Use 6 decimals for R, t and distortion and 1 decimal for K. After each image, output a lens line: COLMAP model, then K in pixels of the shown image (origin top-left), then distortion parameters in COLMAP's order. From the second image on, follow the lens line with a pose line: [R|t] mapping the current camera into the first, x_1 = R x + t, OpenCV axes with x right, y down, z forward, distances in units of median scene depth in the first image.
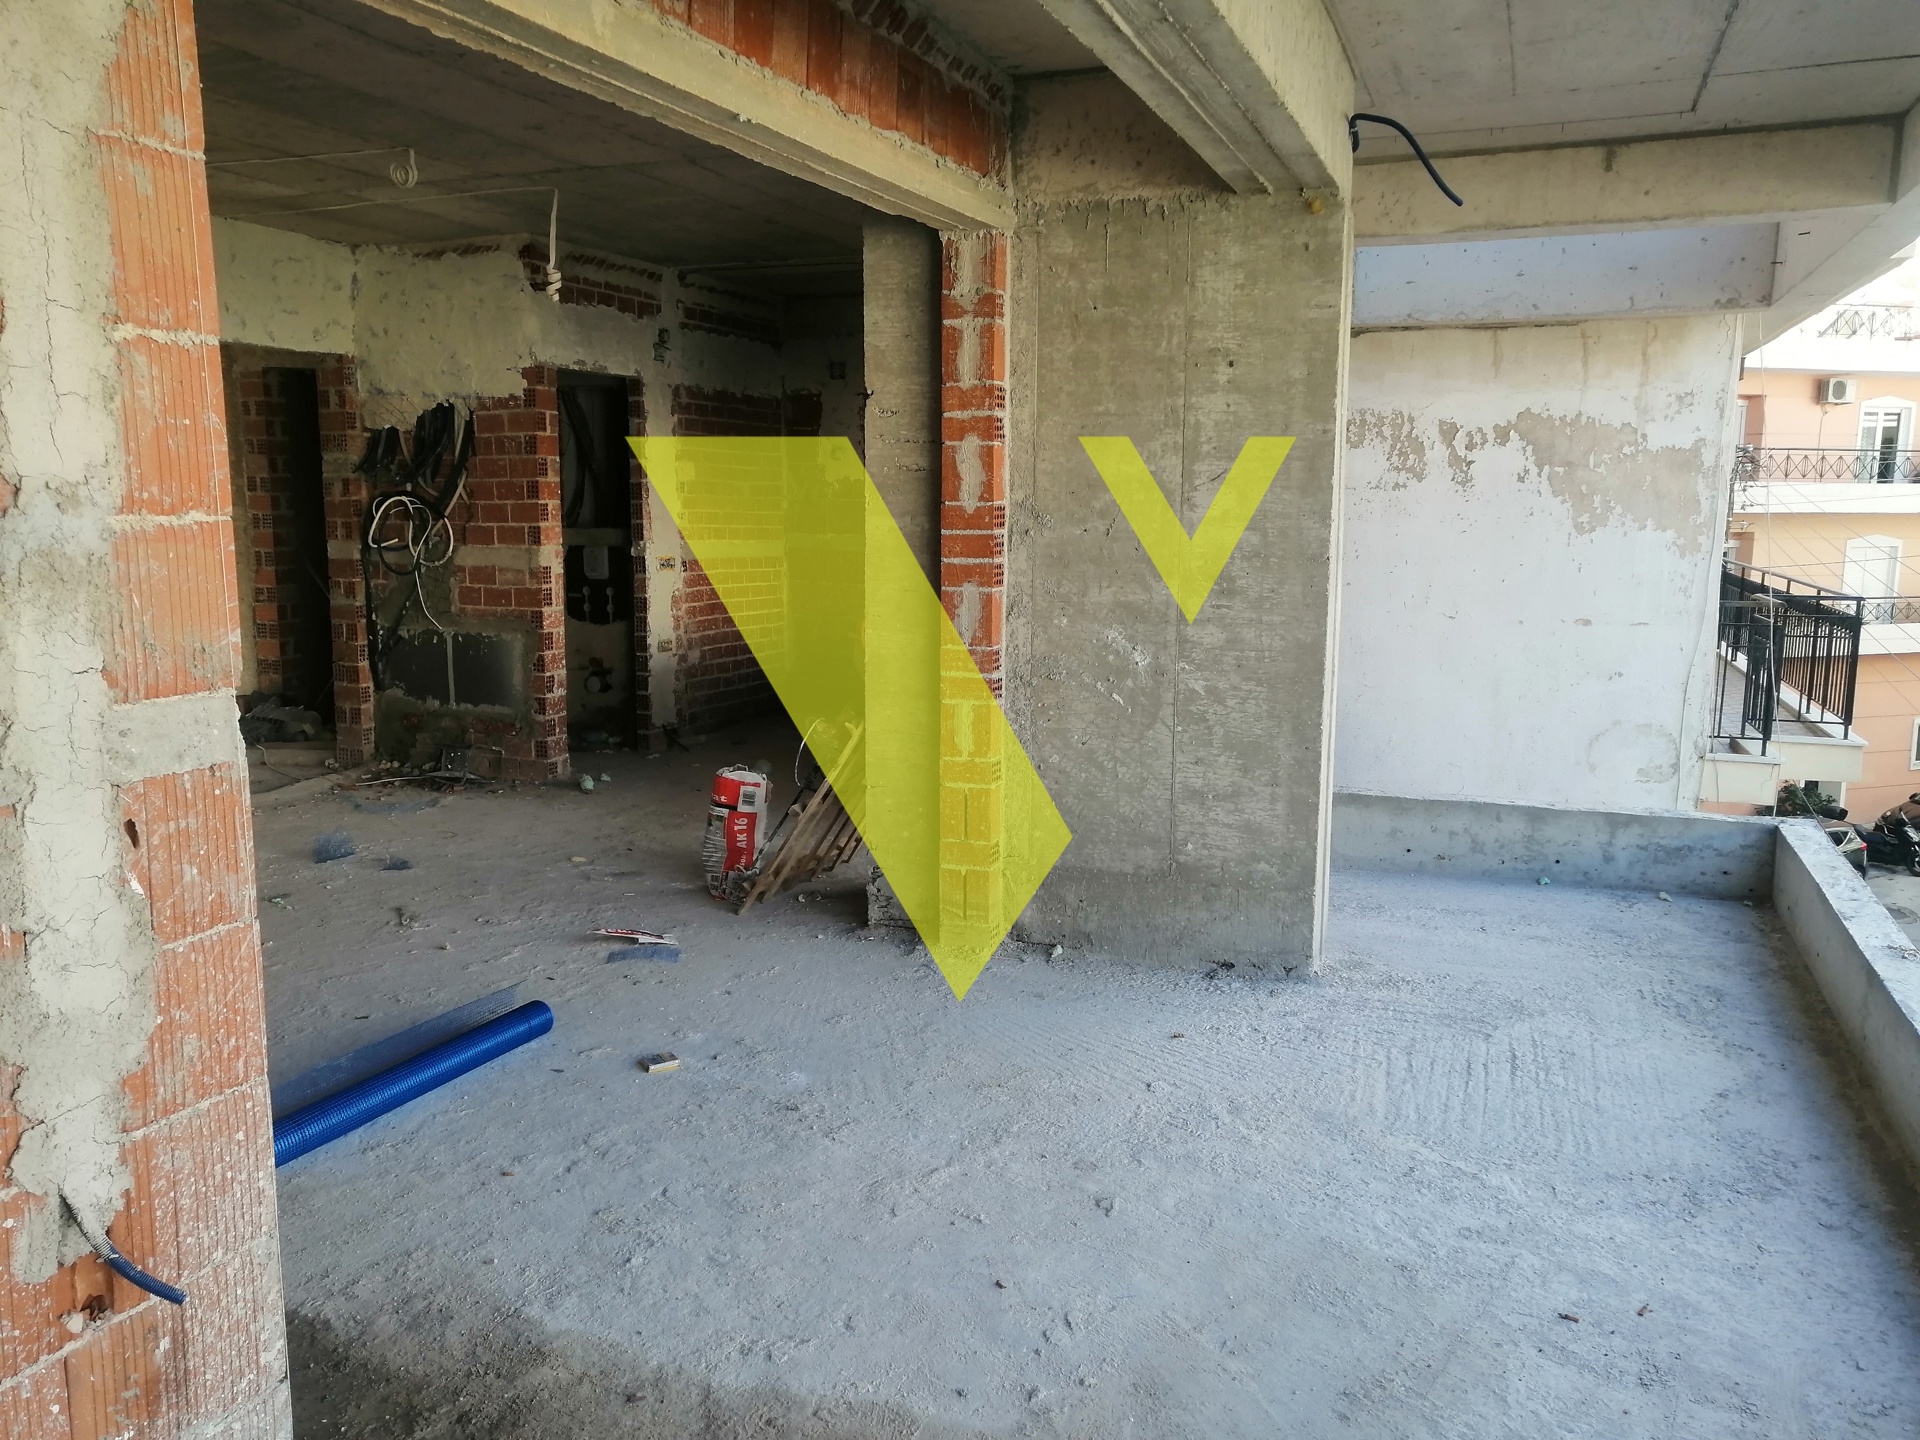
lens RADIAL K [[1507.8, 0, 959.3], [0, 1507.8, 698.0], [0, 0, 1]] dist [0.004407, 0.001938]
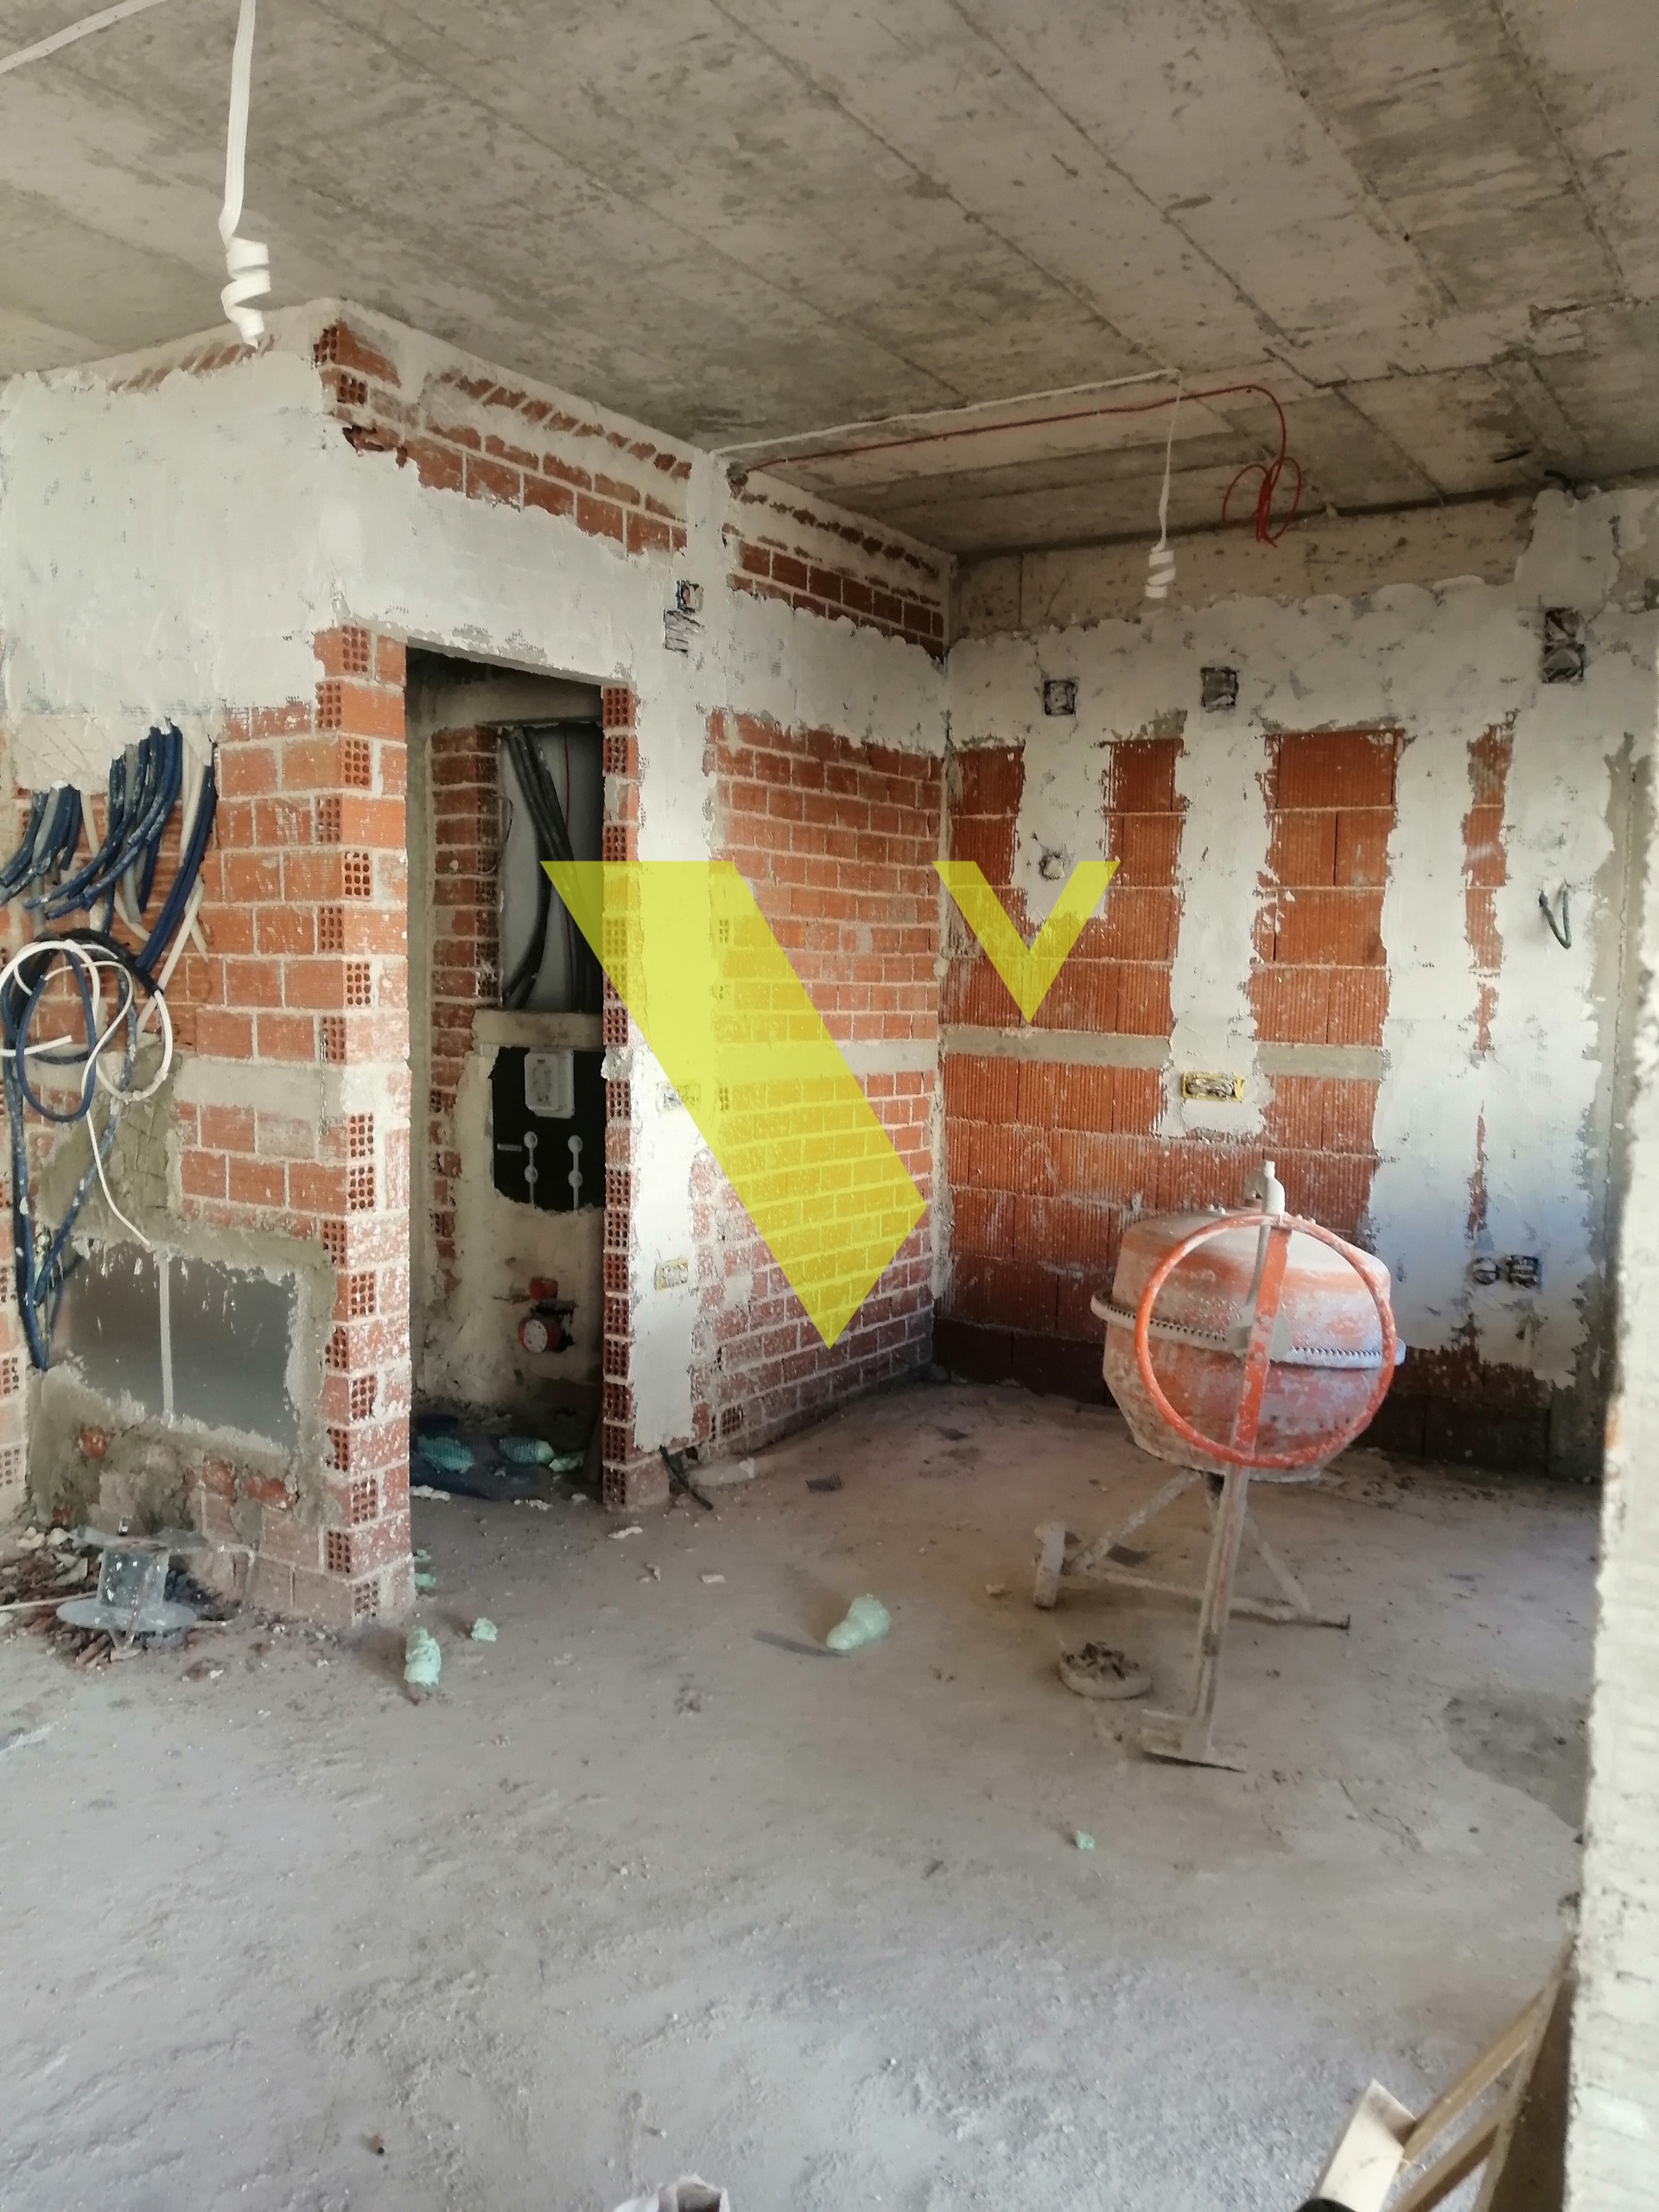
lens RADIAL K [[1724.6, 0, 827.8], [0, 1724.6, 1108.3], [0, 0, 1]] dist [-0.009766, 0.038161]
pose [[0.983633, 0.028781, -0.177870, -0.062873], [-0.036387, 0.998551, -0.039645, -0.073037], [0.176471, 0.045469, 0.983255, 0.545440]]
